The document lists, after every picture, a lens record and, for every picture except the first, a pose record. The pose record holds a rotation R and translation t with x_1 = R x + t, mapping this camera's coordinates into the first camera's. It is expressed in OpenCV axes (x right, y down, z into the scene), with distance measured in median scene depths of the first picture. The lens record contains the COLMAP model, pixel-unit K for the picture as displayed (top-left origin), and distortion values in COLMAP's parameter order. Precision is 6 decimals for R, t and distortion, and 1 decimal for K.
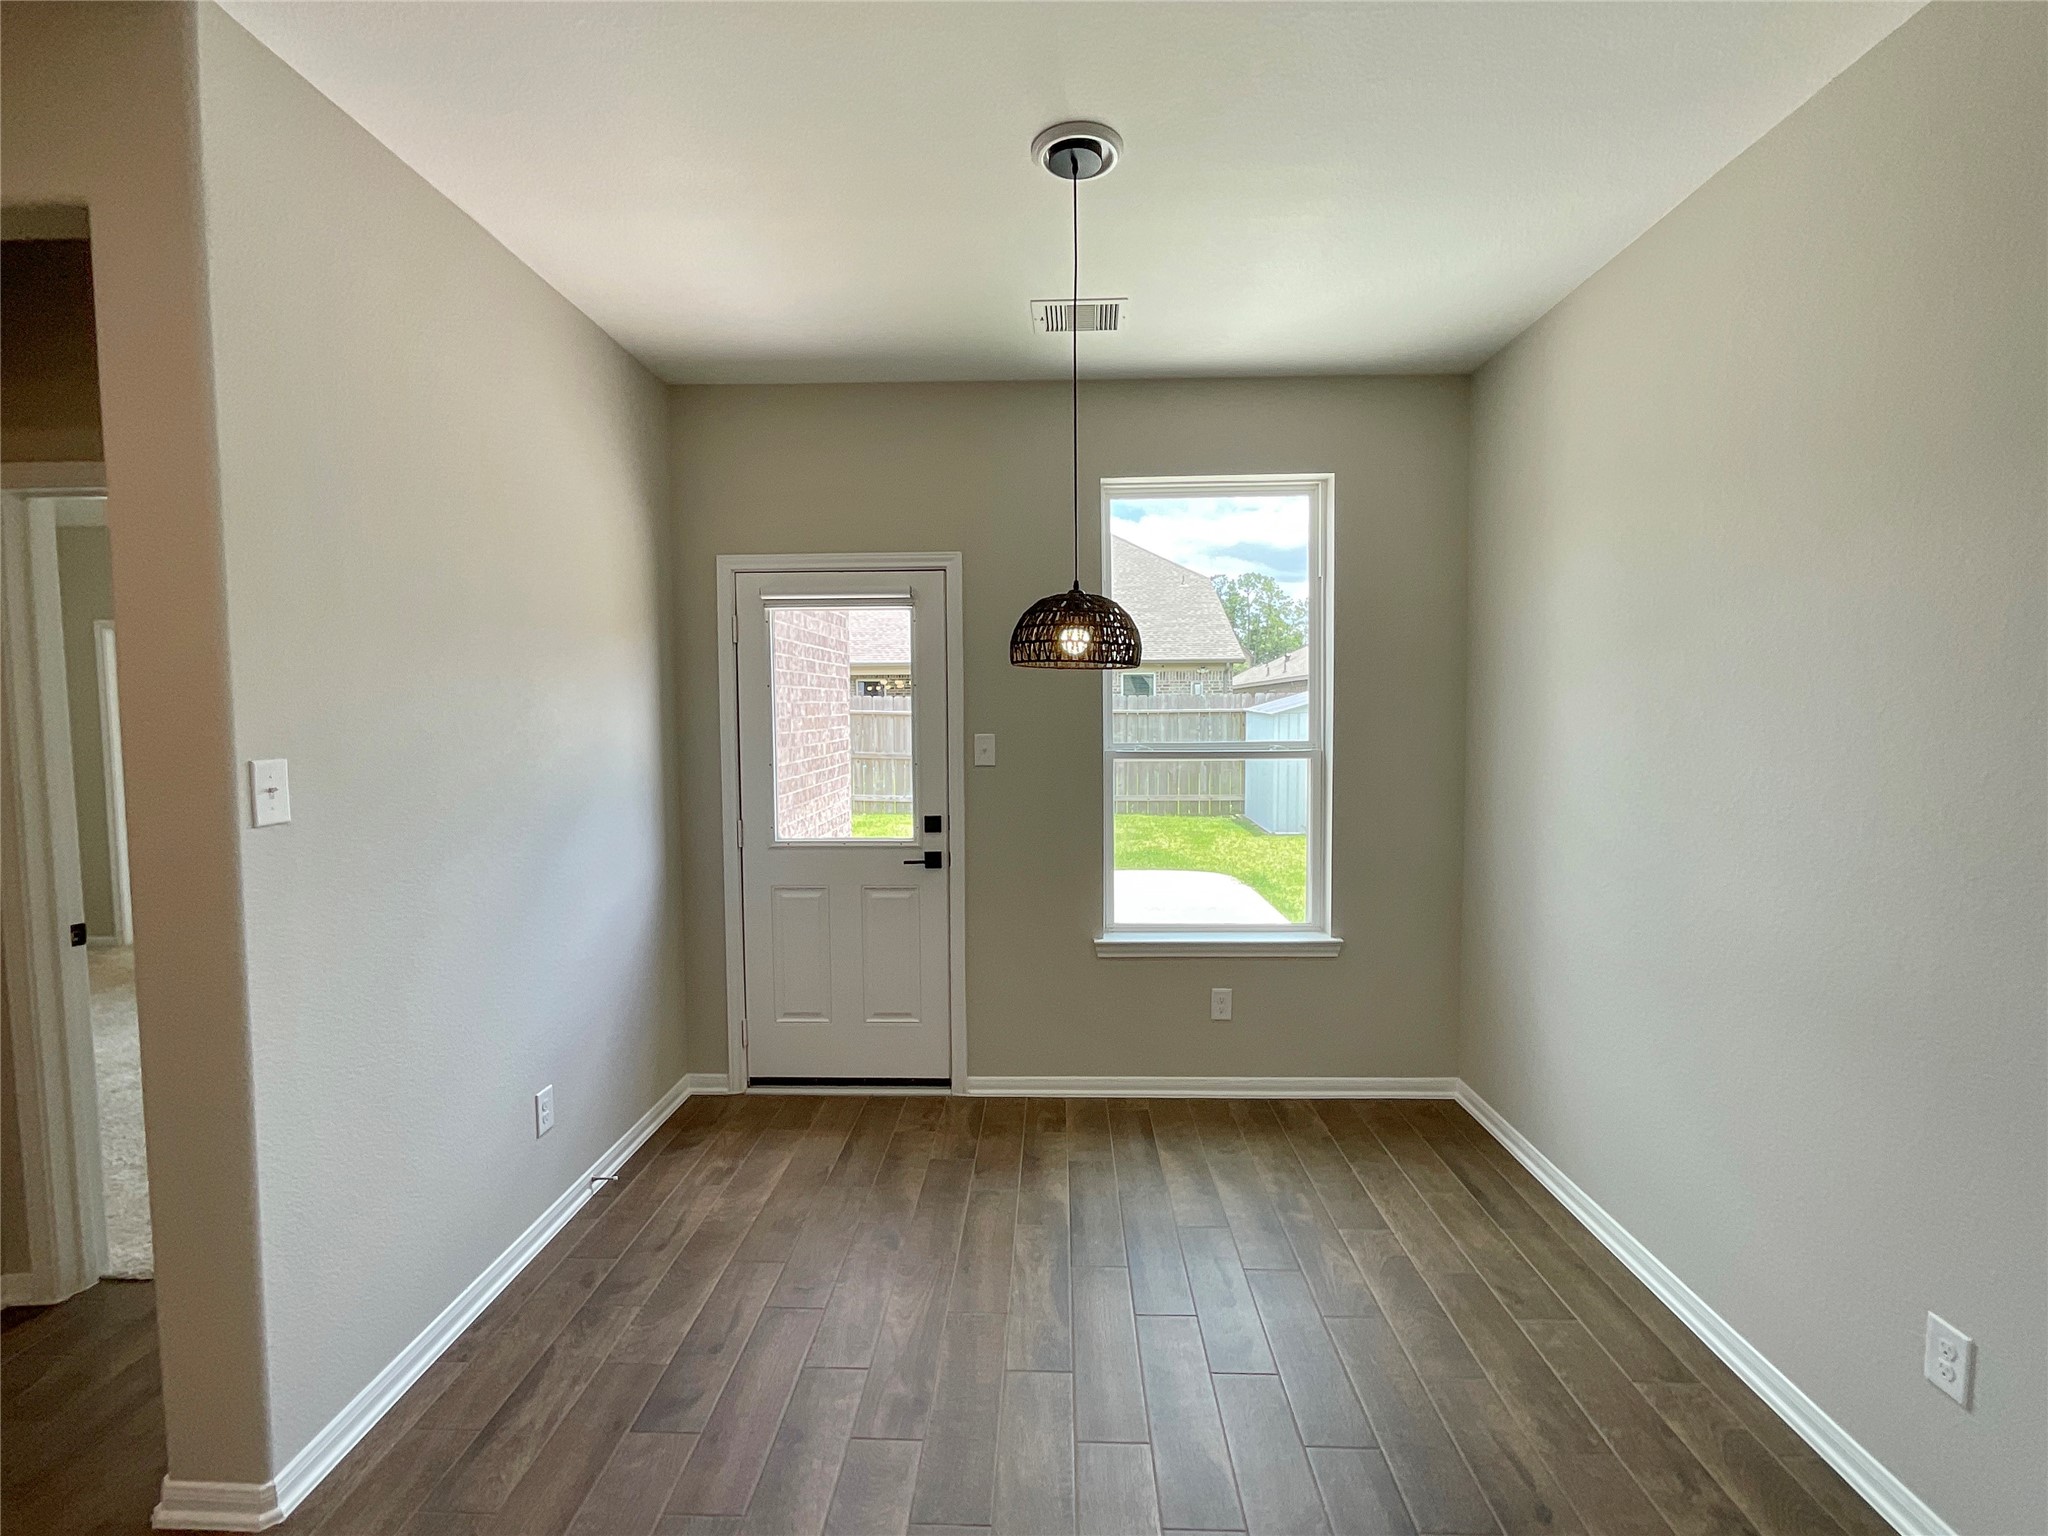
lens RADIAL K [[921.4, 0, 1024.0], [0, 921.4, 768.0], [0, 0, 1]] dist [-0.002419, -0.000045]
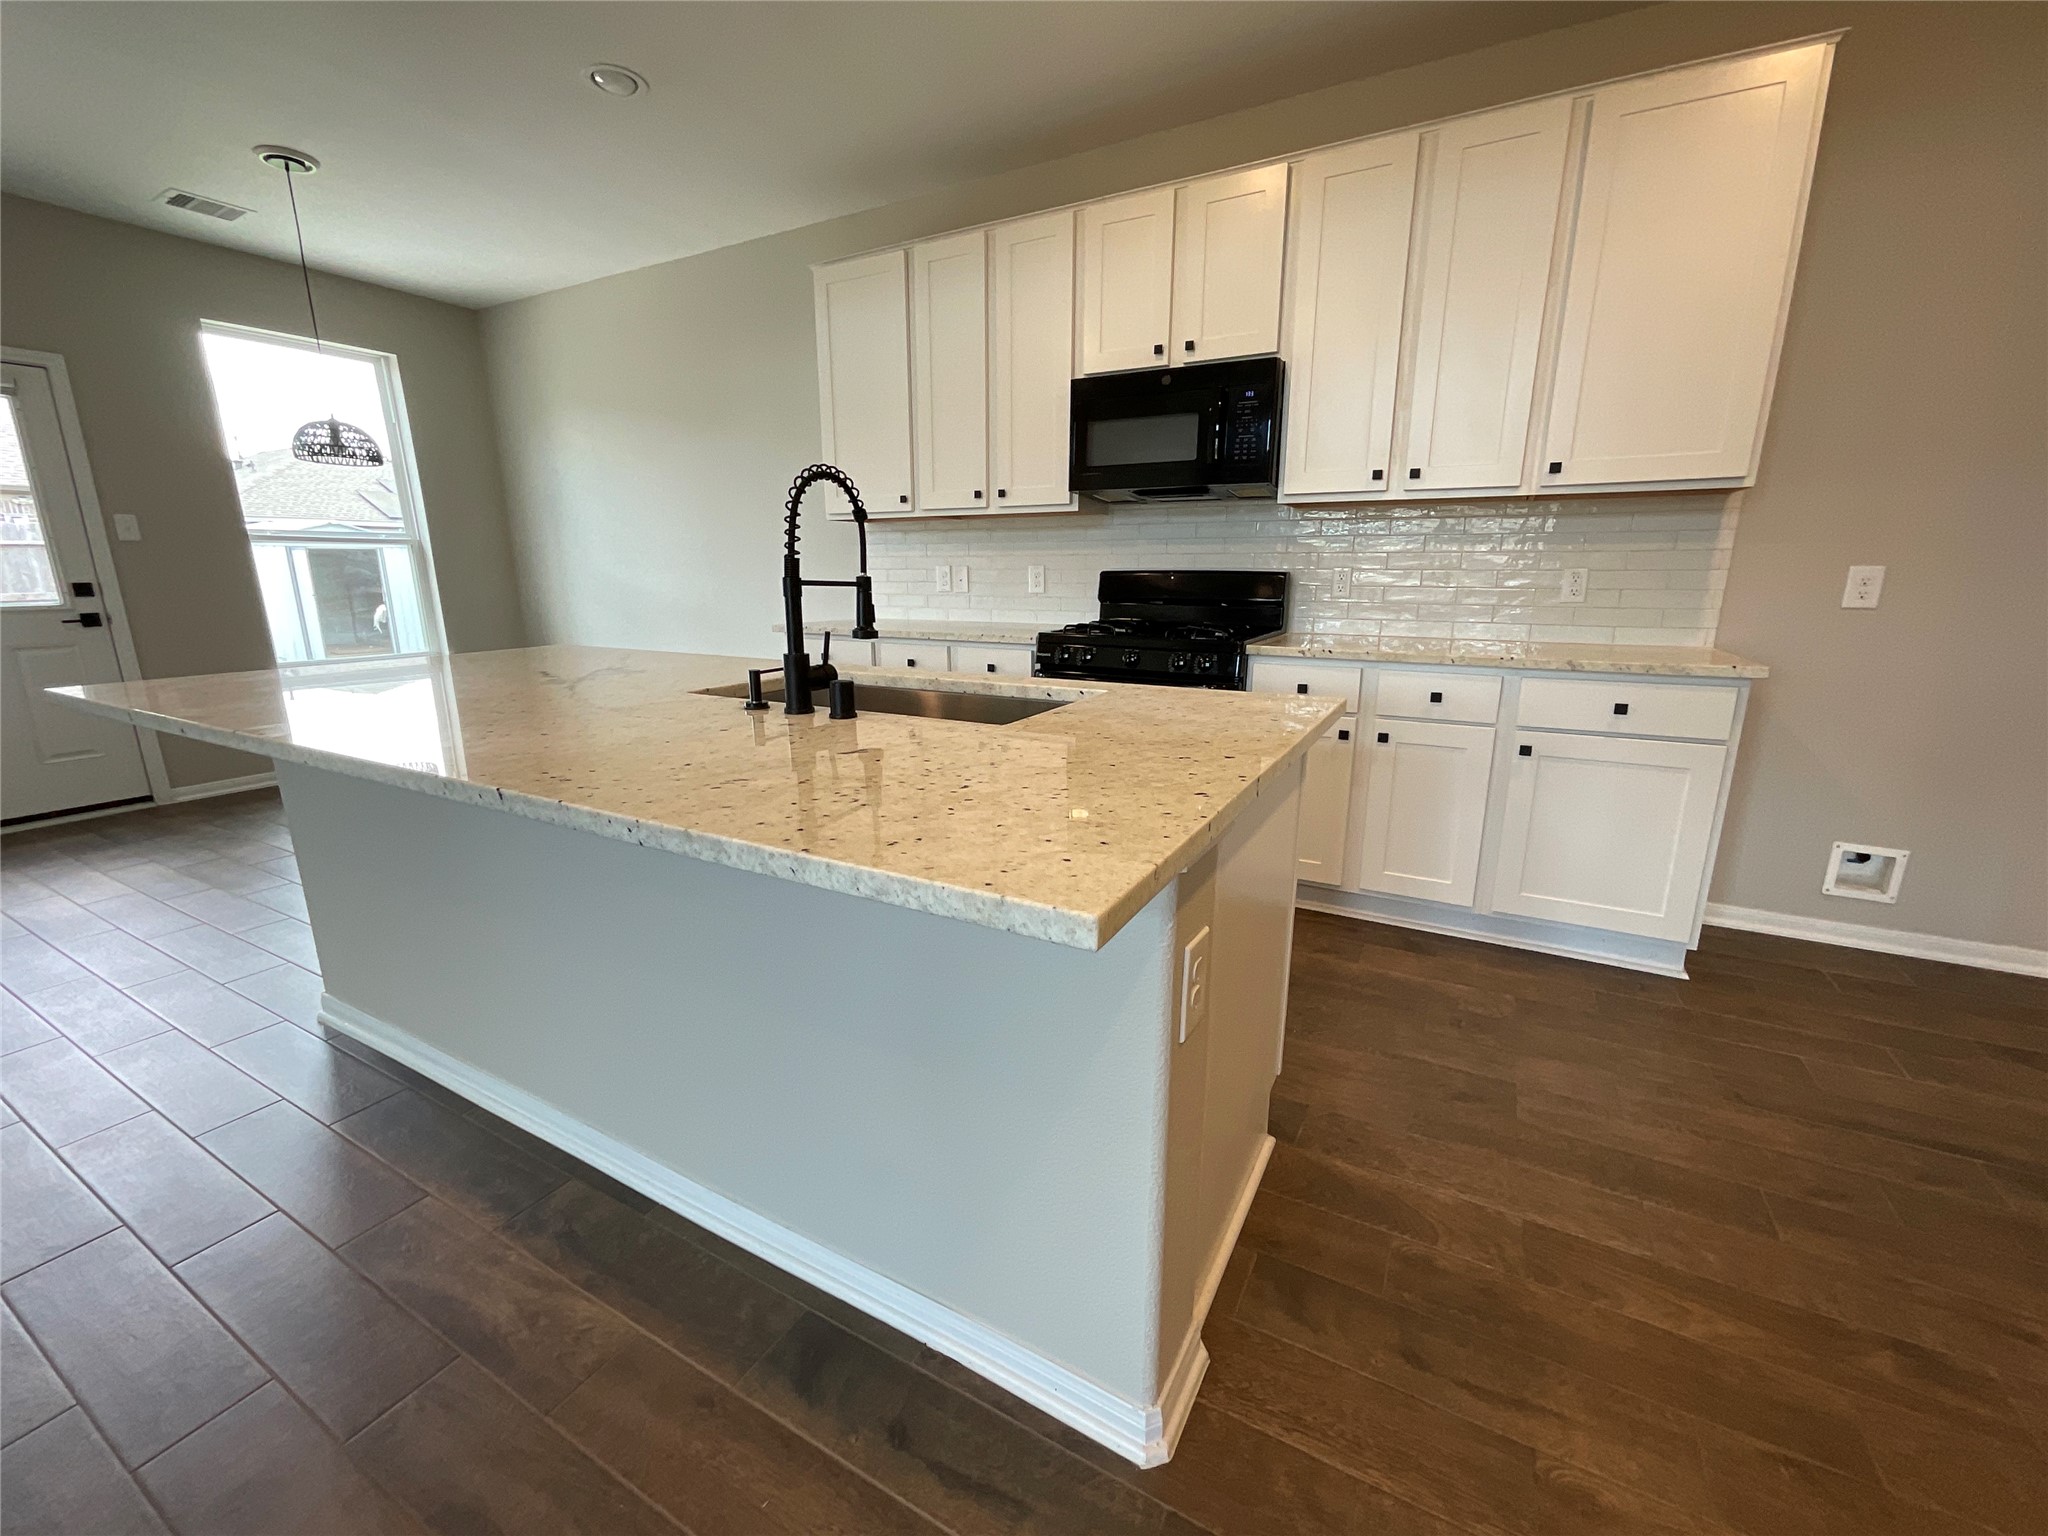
lens RADIAL K [[836.8, 0, 1024.0], [0, 836.8, 768.0], [0, 0, 1]] dist [0.000478, 0.000360]
pose [[0.453214, -0.201901, 0.868236, -0.564254], [0.054126, 0.978447, 0.199277, 0.143767], [-0.889757, -0.043321, 0.454374, -0.632592]]
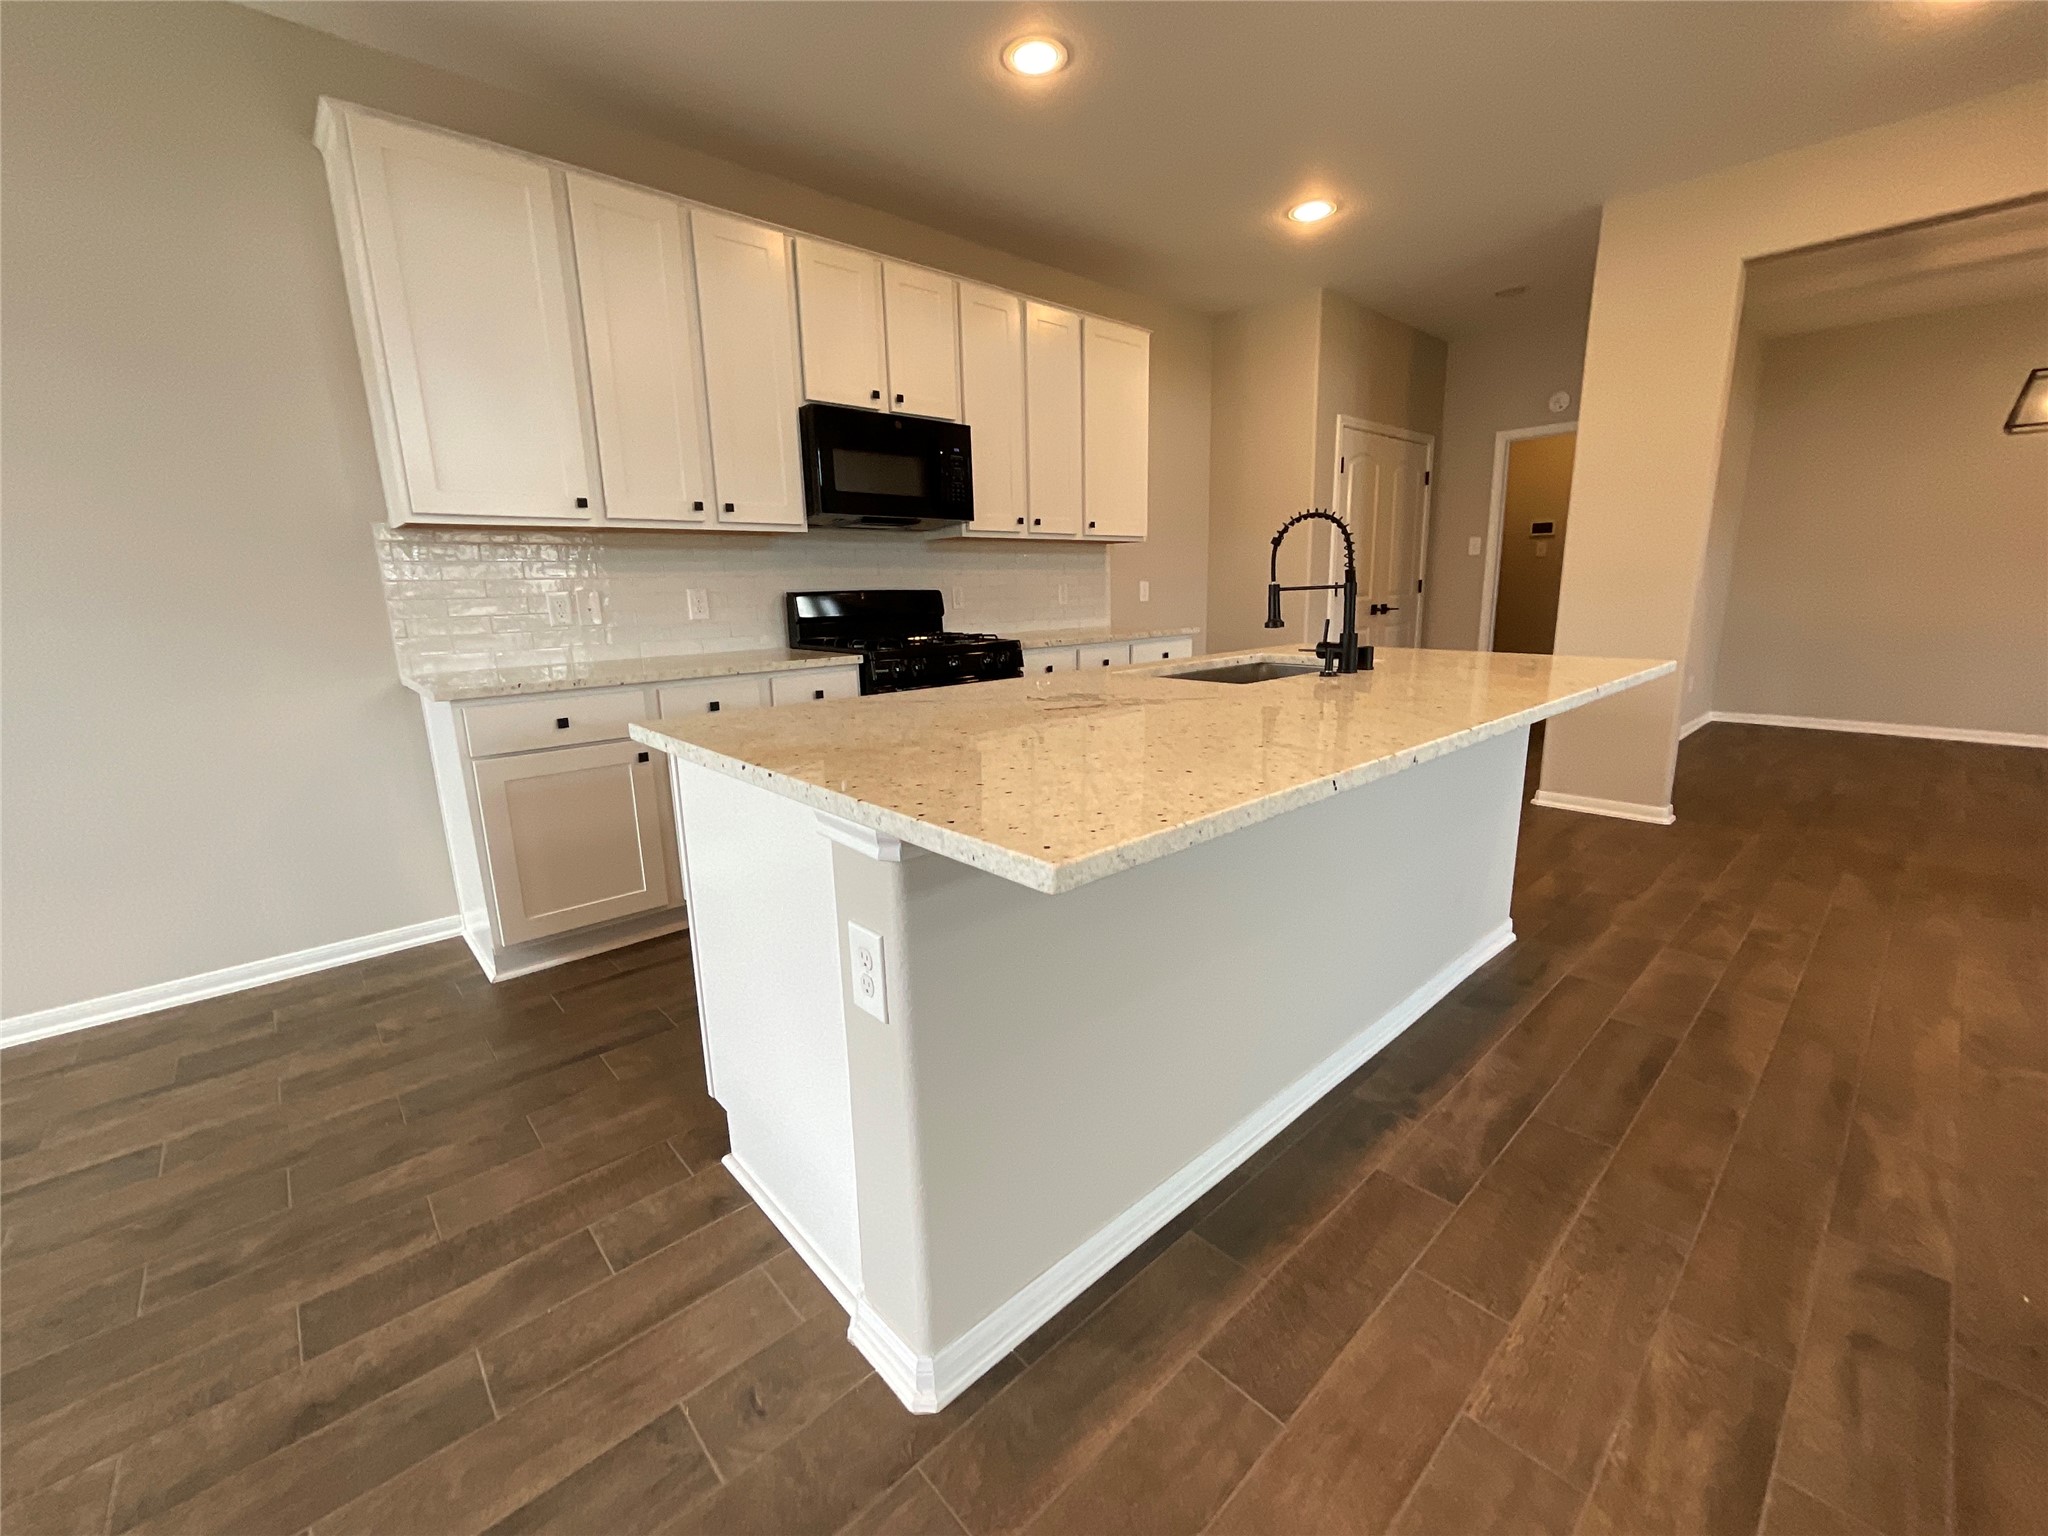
lens RADIAL K [[839.8, 0, 1030.4], [0, 839.8, 766.3], [0, 0, 1]] dist [-0.002432, 0.000664]
pose [[-0.701626, -0.130153, 0.700558, -0.529491], [0.070498, 0.965672, 0.250014, 0.086537], [-0.709049, 0.224804, -0.668365, 0.279972]]
